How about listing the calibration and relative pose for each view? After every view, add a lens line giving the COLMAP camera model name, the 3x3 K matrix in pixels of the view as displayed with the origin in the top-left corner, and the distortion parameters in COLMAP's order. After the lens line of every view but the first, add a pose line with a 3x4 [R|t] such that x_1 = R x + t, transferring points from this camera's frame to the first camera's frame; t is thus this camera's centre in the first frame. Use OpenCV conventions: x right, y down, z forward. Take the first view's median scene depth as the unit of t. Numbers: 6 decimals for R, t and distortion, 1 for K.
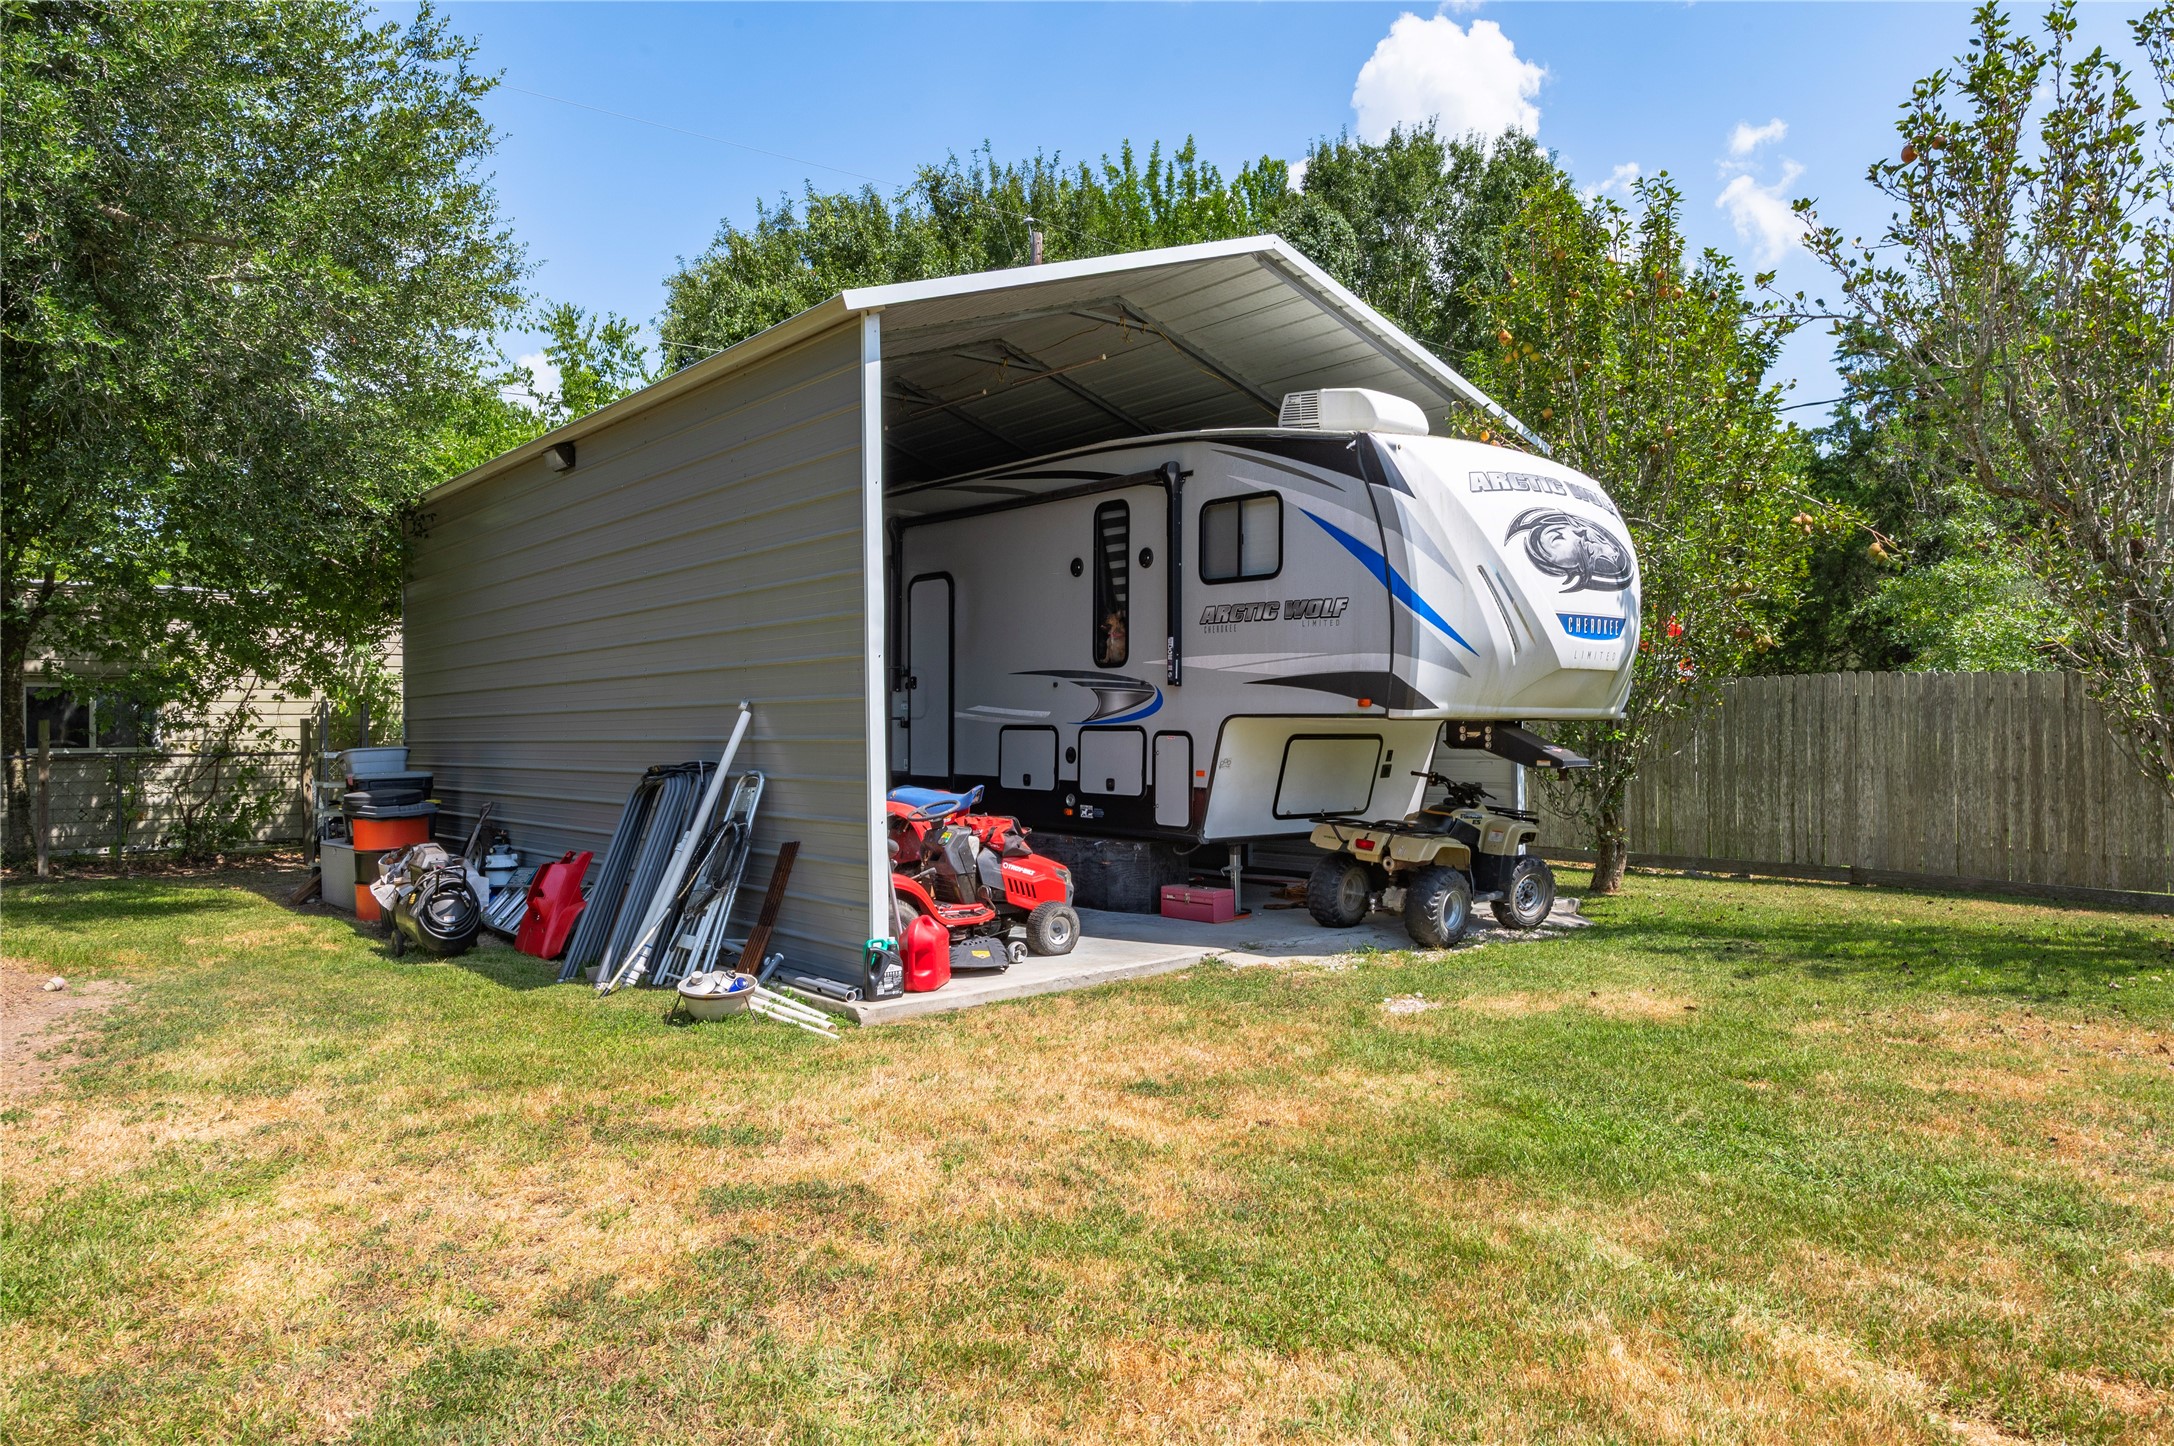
lens RADIAL K [[1398.4, 0, 1082.2], [0, 1398.4, 720.2], [0, 0, 1]] dist [0.000291, -0.000227]
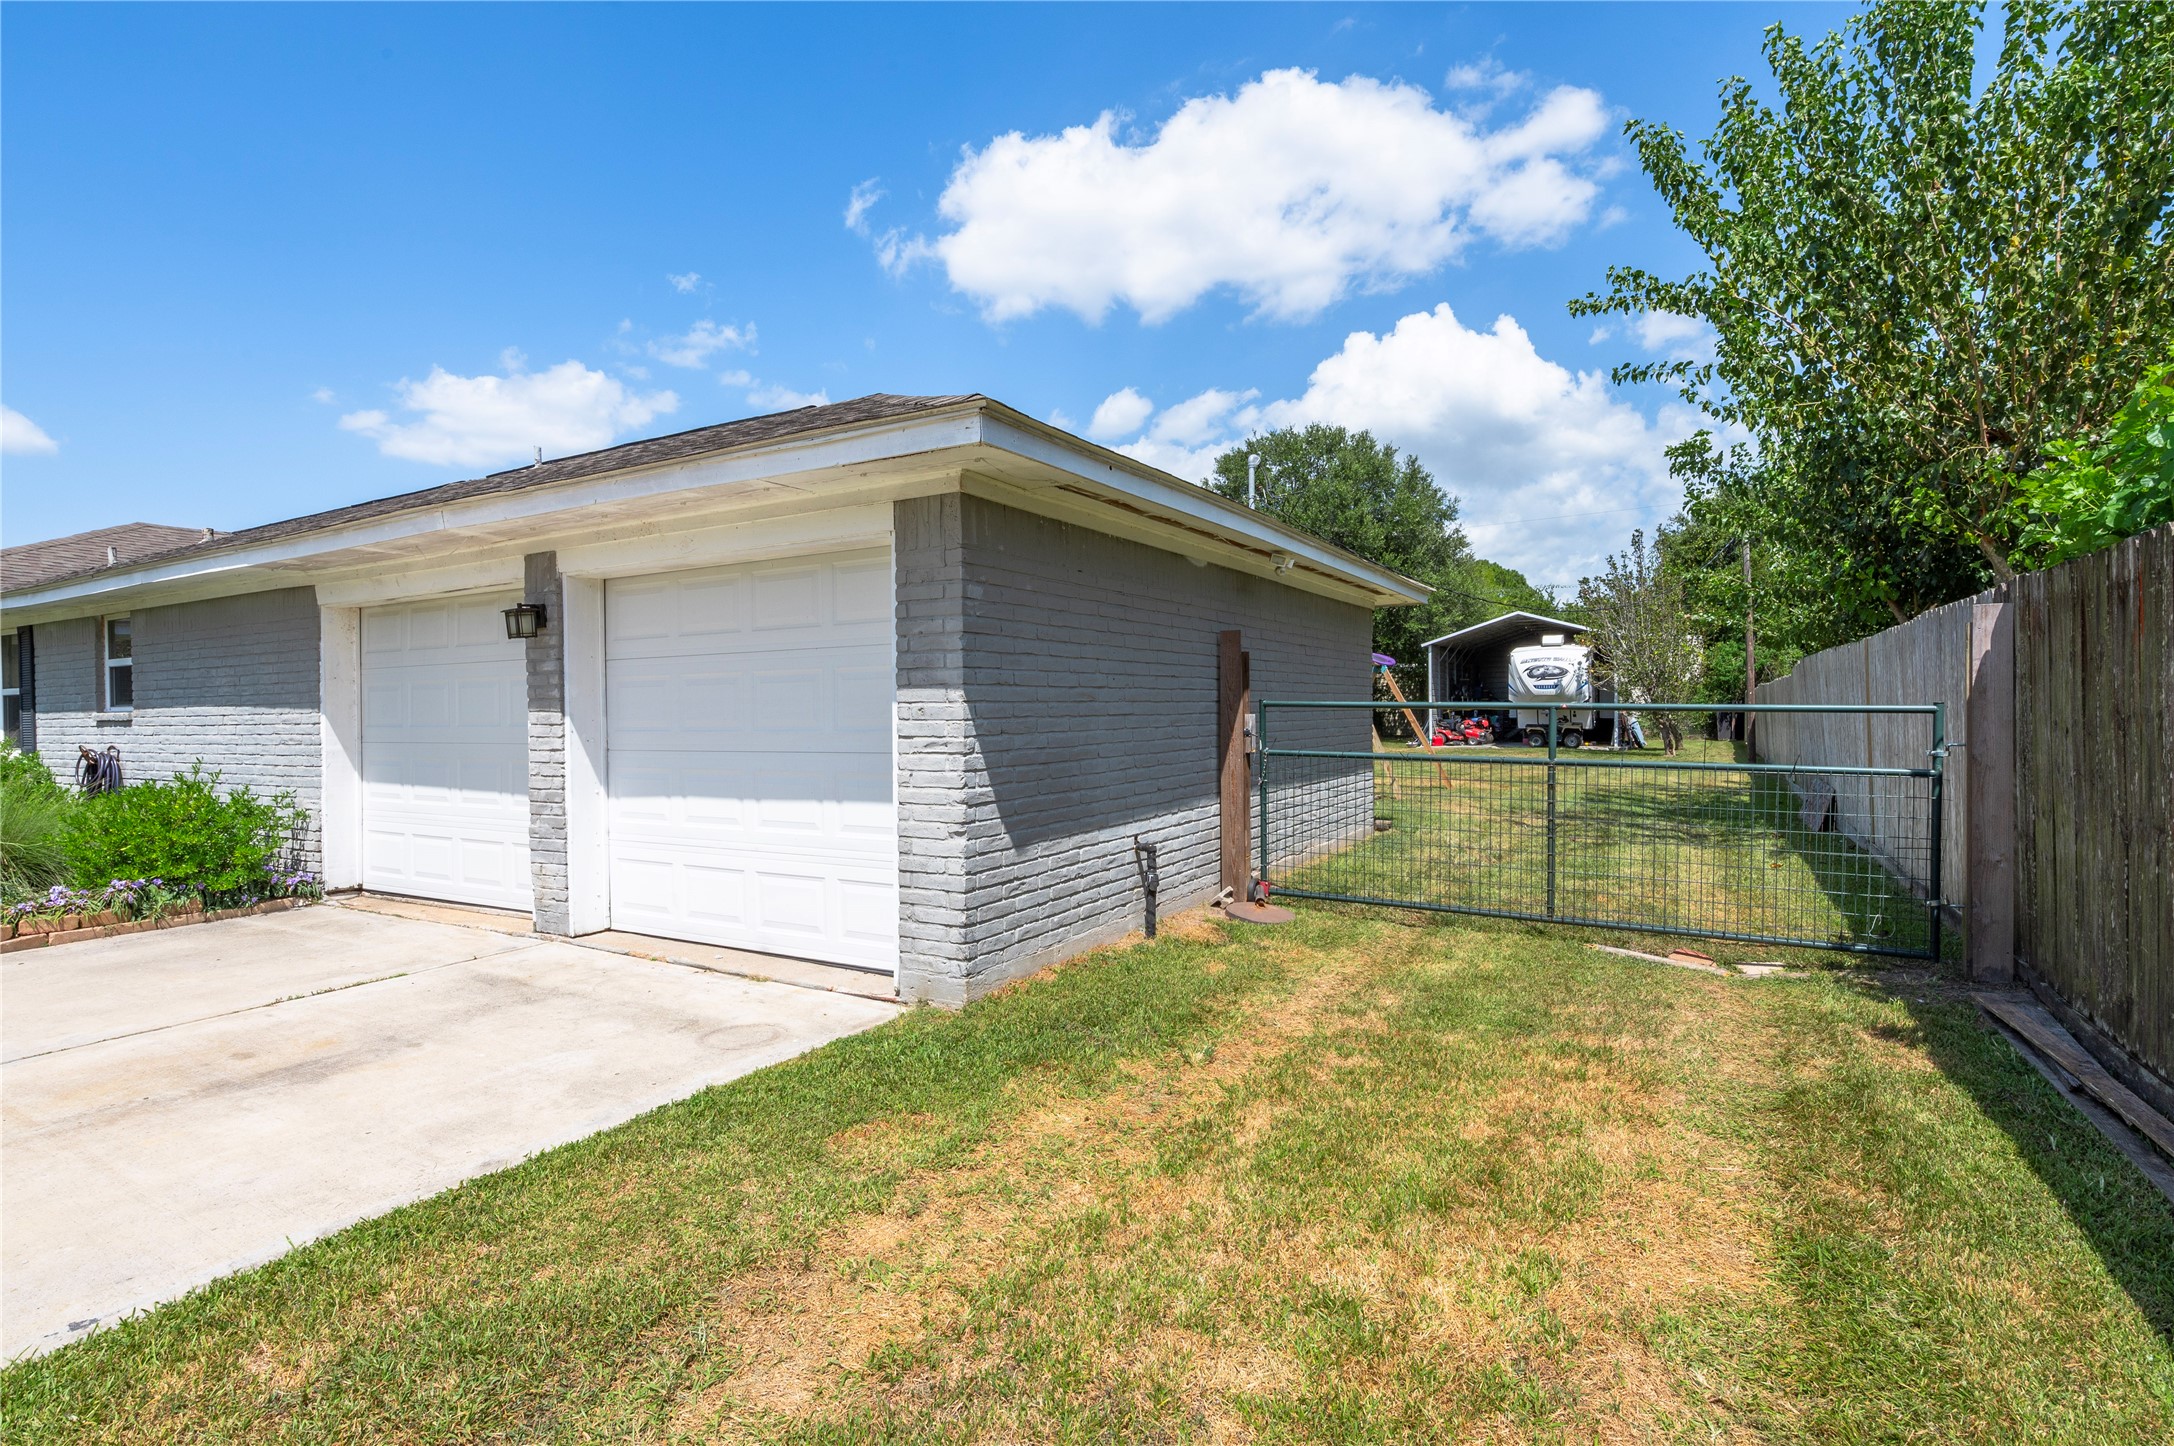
lens RADIAL K [[1032.8, 0, 1092.2], [0, 1032.8, 720.3], [0, 0, 1]] dist [-0.002370, -0.000152]
pose [[0.314128, 0.006676, -0.949357, 3.577920], [0.006135, 0.999940, 0.009061, 0.013275], [0.949361, -0.008670, 0.314068, -1.857445]]
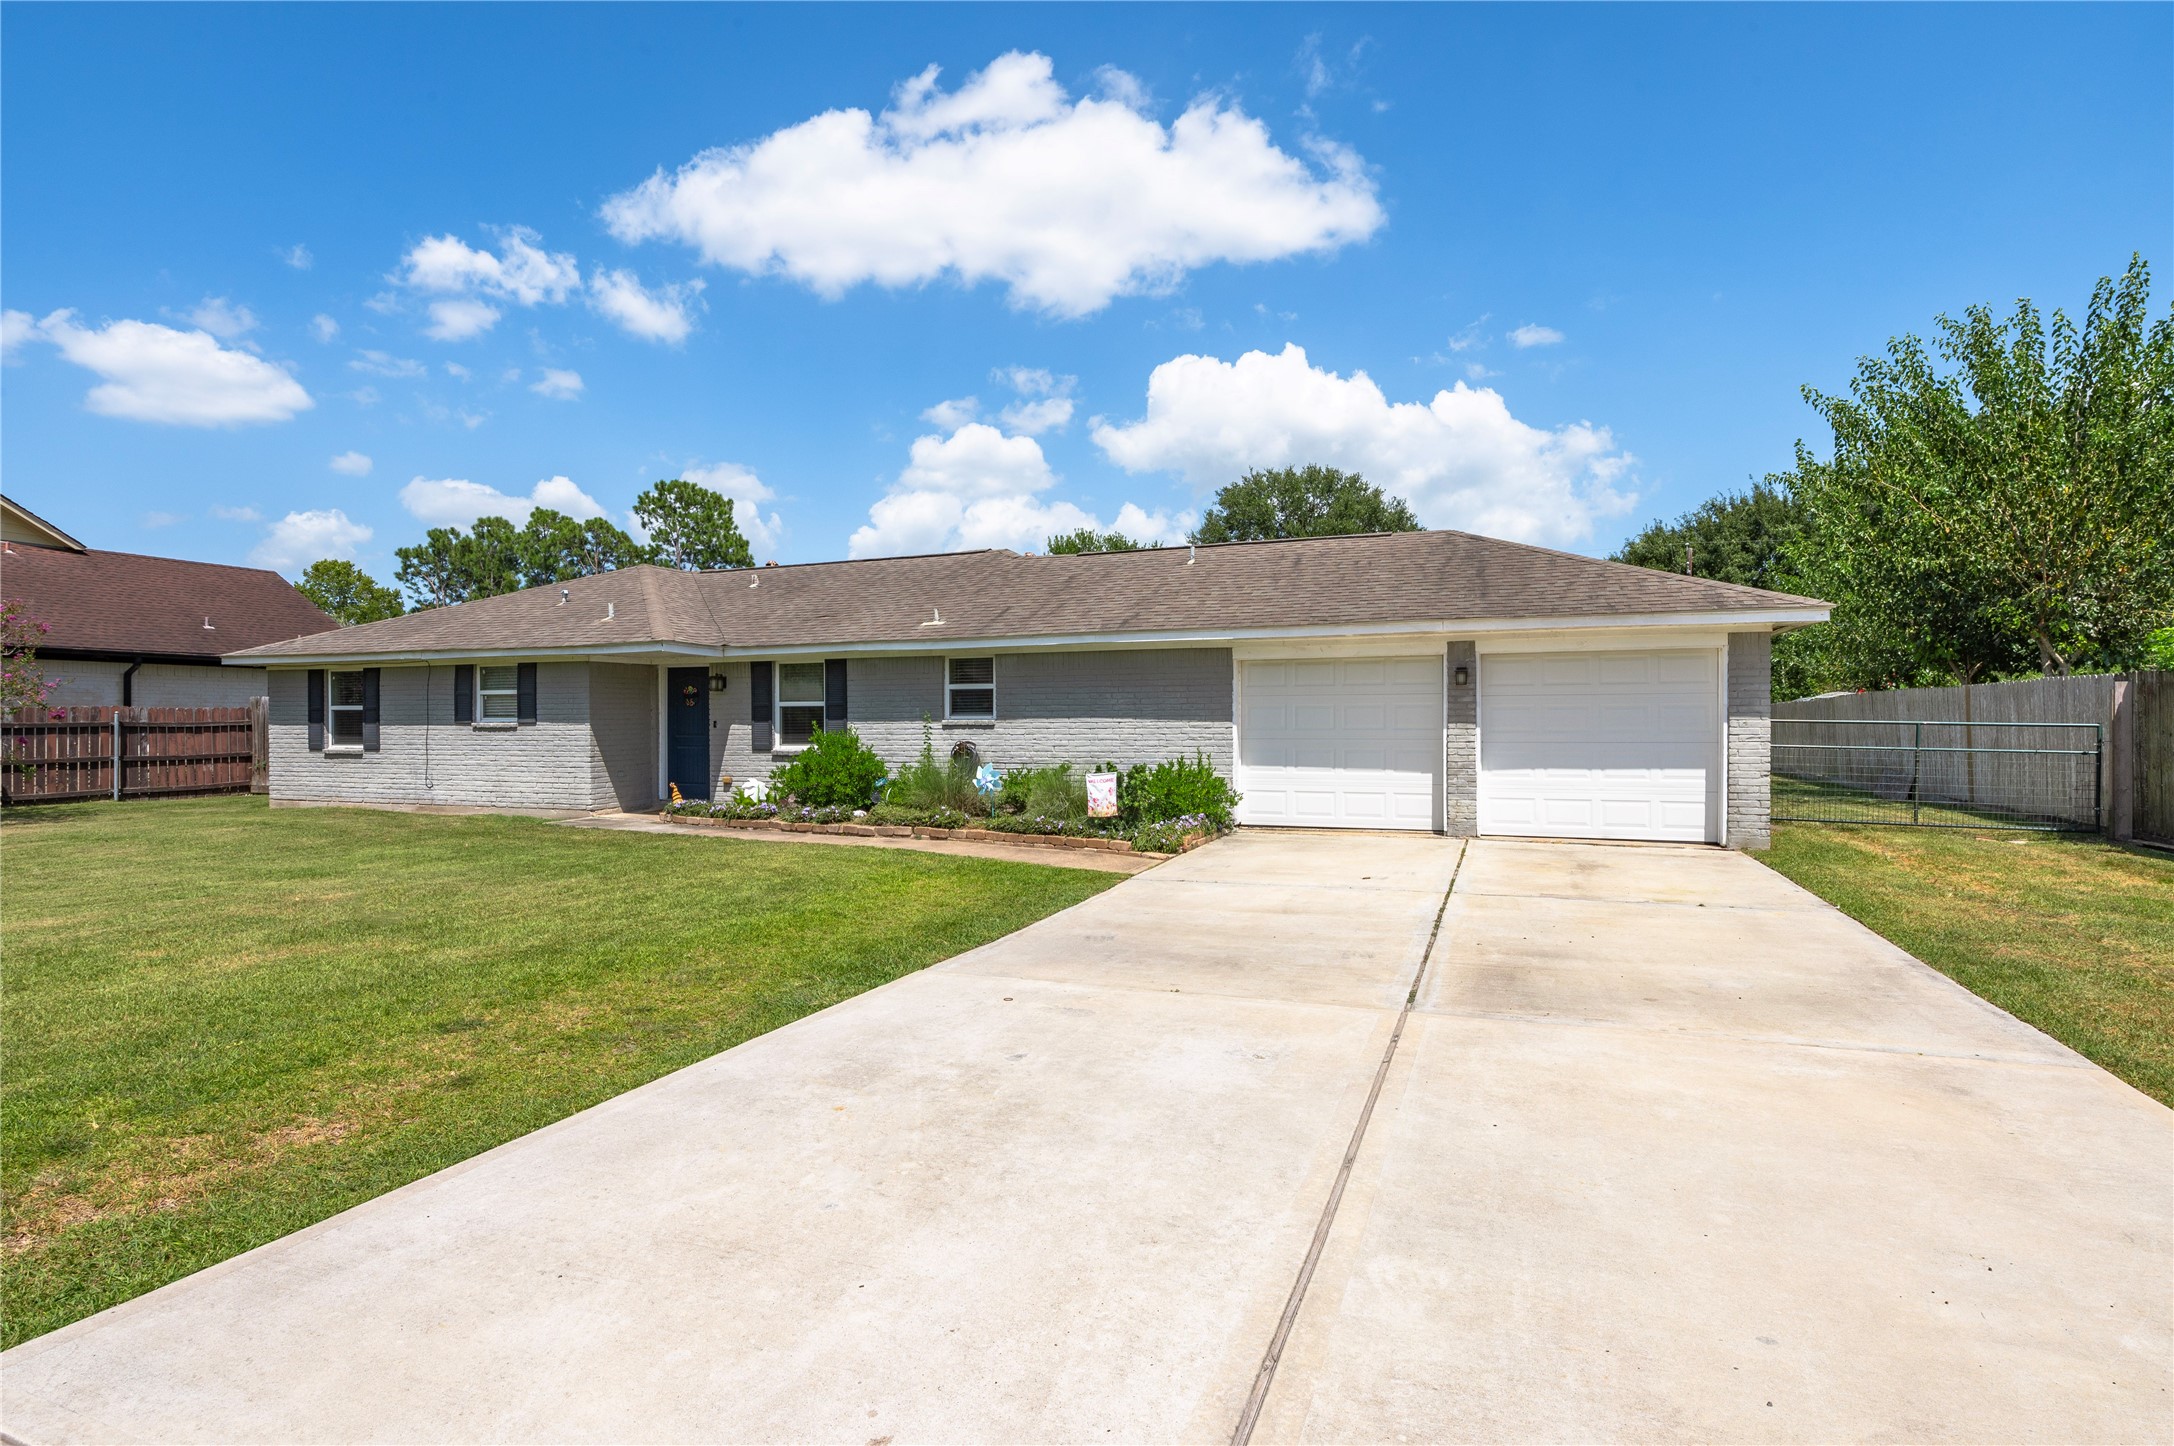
lens RADIAL K [[1073.9, 0, 1099.7], [0, 1073.9, 718.0], [0, 0, 1]] dist [-0.003631, -0.001304]
pose [[0.457484, -0.001475, -0.889217, 3.823669], [-0.000180, 0.999998, -0.001751, 0.007418], [0.889218, 0.000961, 0.457483, -3.023701]]
